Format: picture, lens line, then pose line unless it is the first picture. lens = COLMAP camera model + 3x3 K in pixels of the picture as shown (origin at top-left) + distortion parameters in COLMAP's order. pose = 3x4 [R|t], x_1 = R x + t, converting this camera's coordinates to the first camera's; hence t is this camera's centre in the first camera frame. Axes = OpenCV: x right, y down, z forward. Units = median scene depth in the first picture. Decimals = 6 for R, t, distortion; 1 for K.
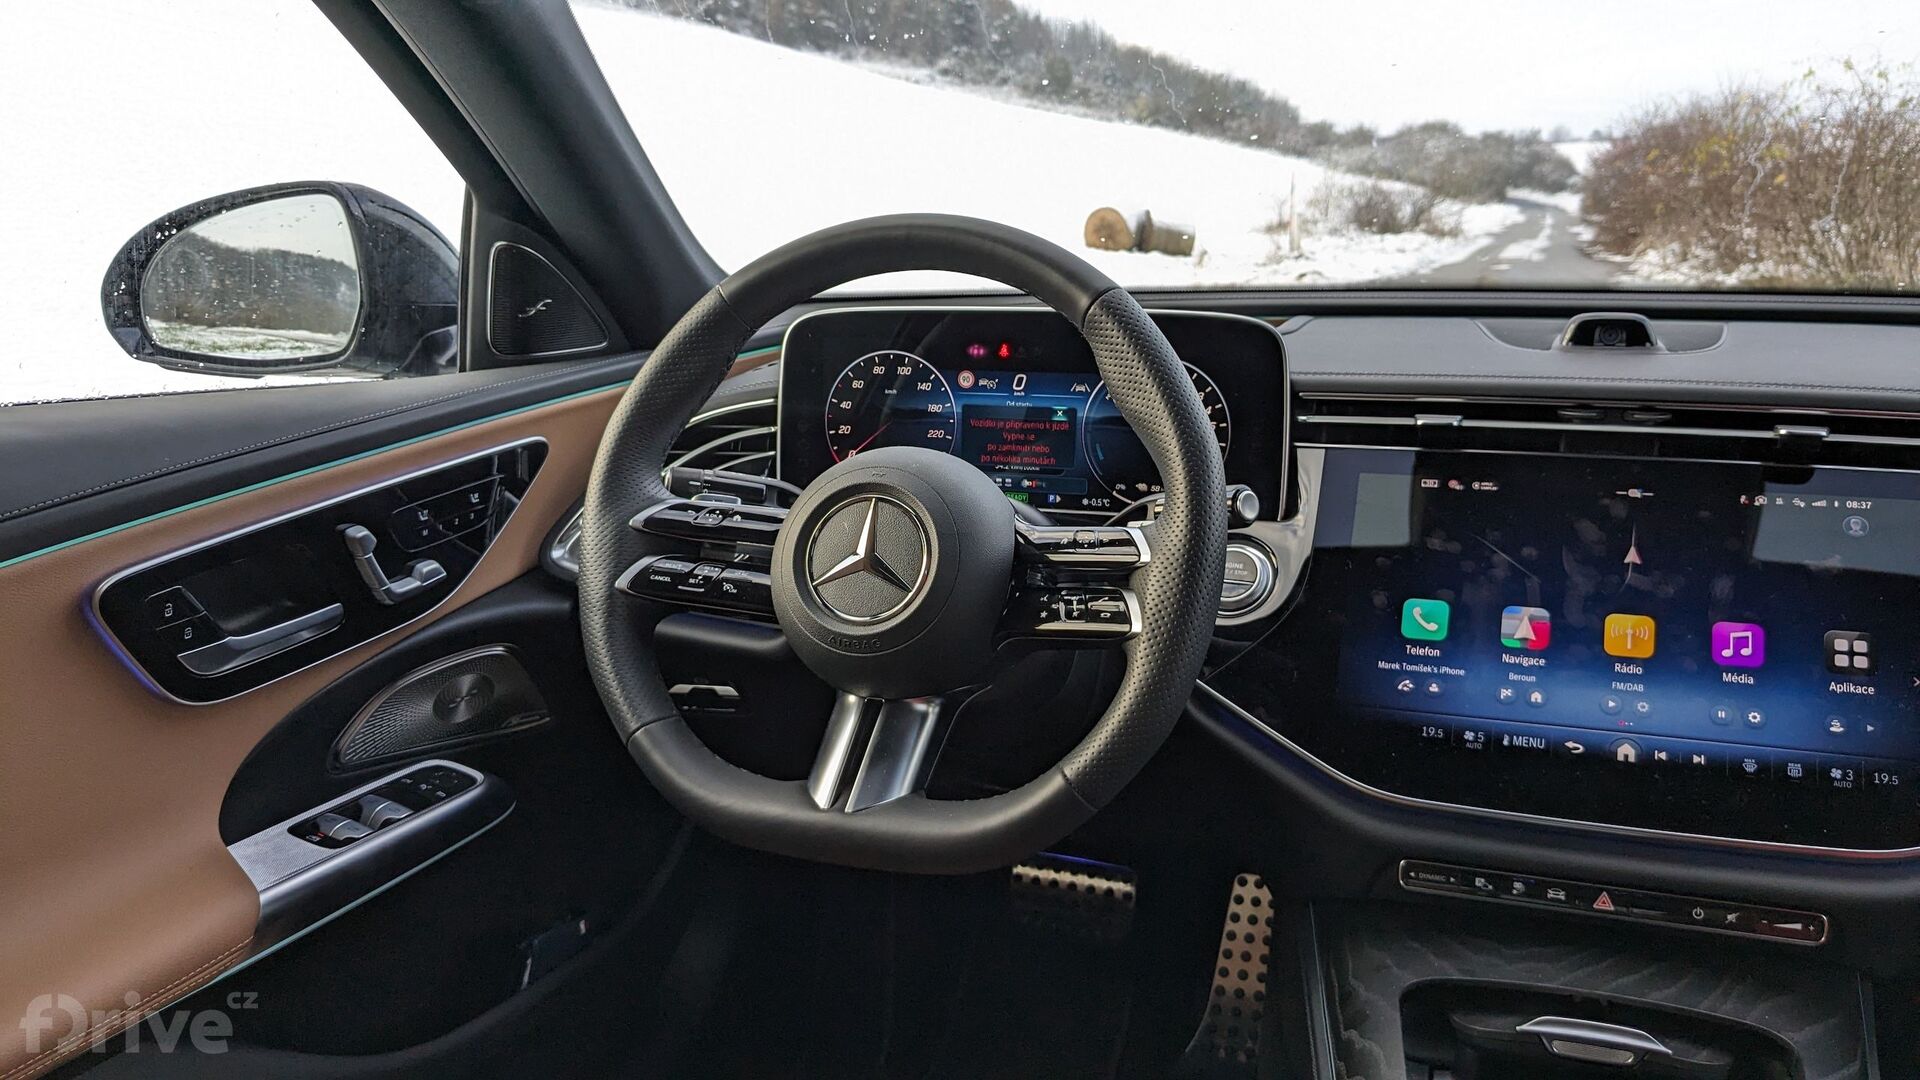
lens RADIAL K [[1566.7, 0, 901.0], [0, 1566.7, 533.8], [0, 0, 1]] dist [0.037258, -0.072584]
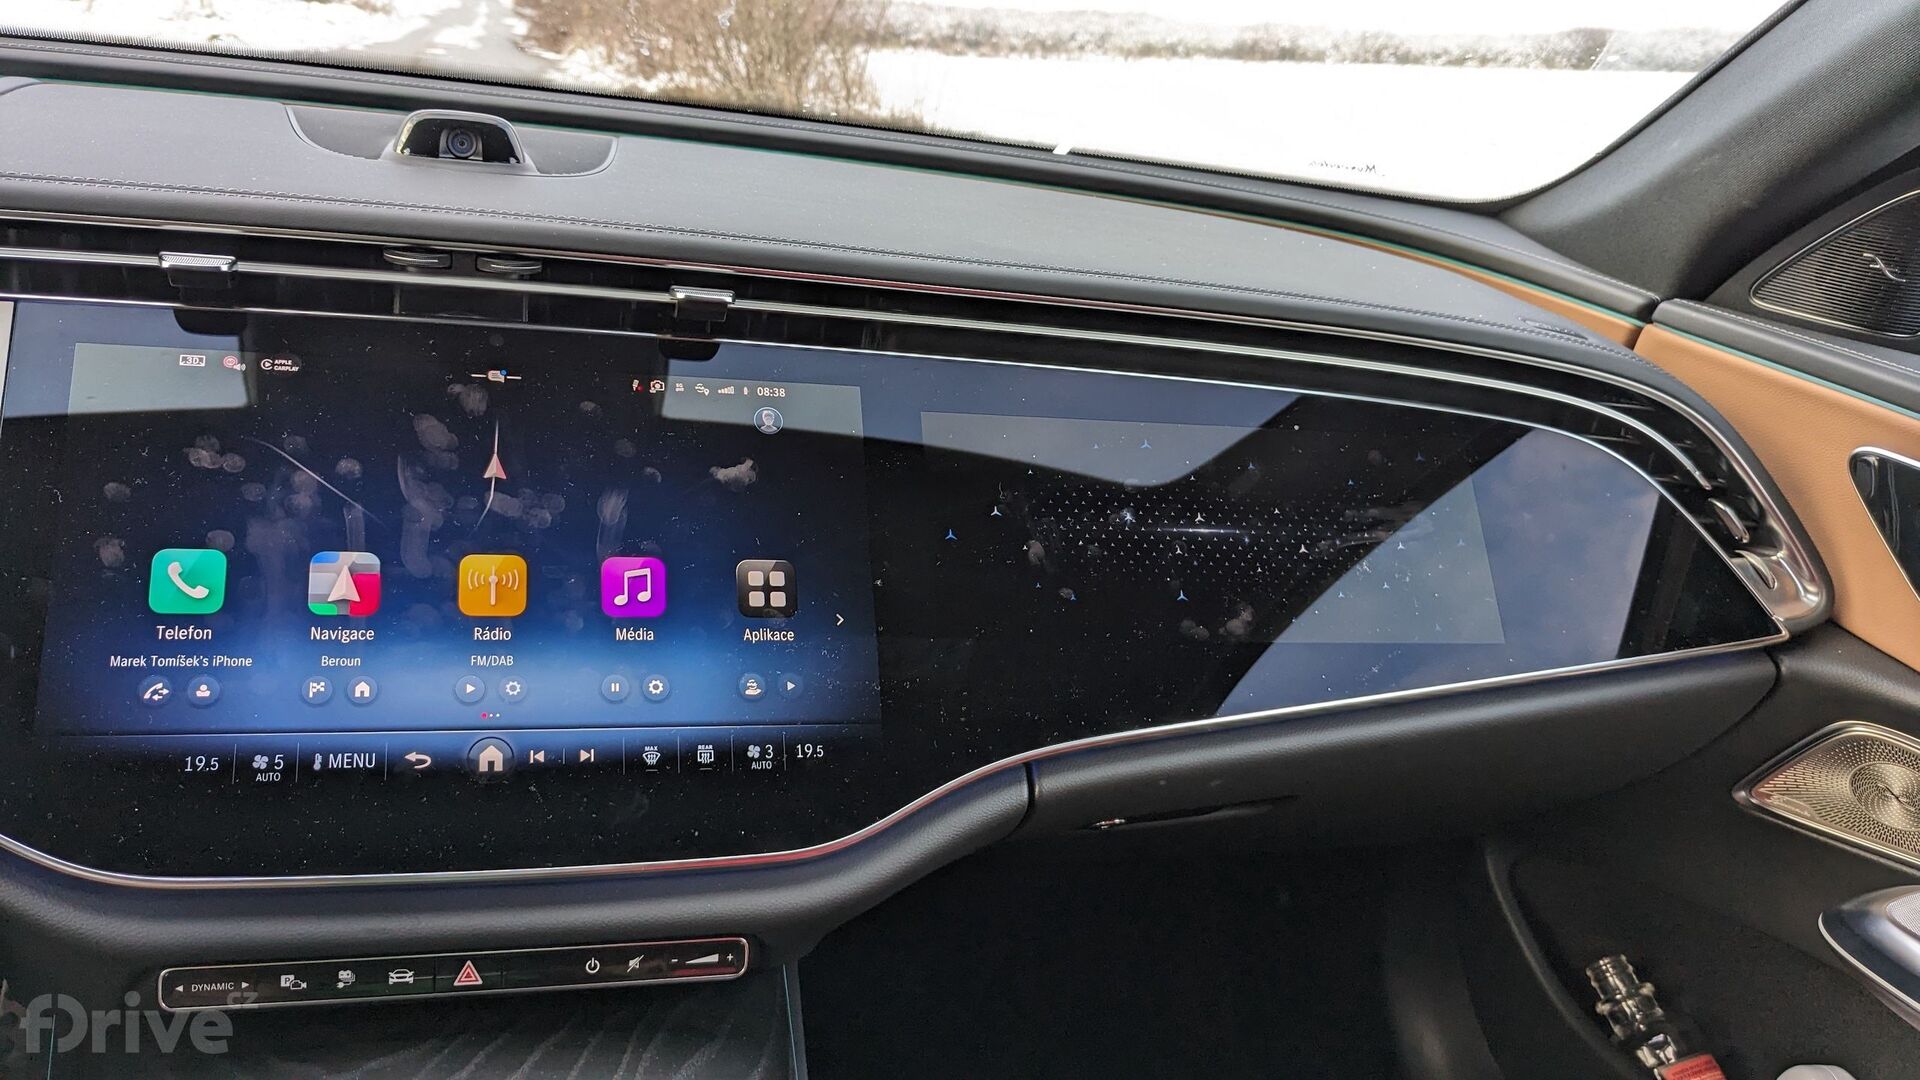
lens RADIAL K [[1595.3, 0, 983.0], [0, 1595.3, 533.8], [0, 0, 1]] dist [0.055165, -0.110521]
pose [[0.775222, -0.082578, 0.626269, 0.185721], [0.002791, 0.991857, 0.127328, -0.048349], [-0.631683, -0.096959, 0.769139, 0.312661]]
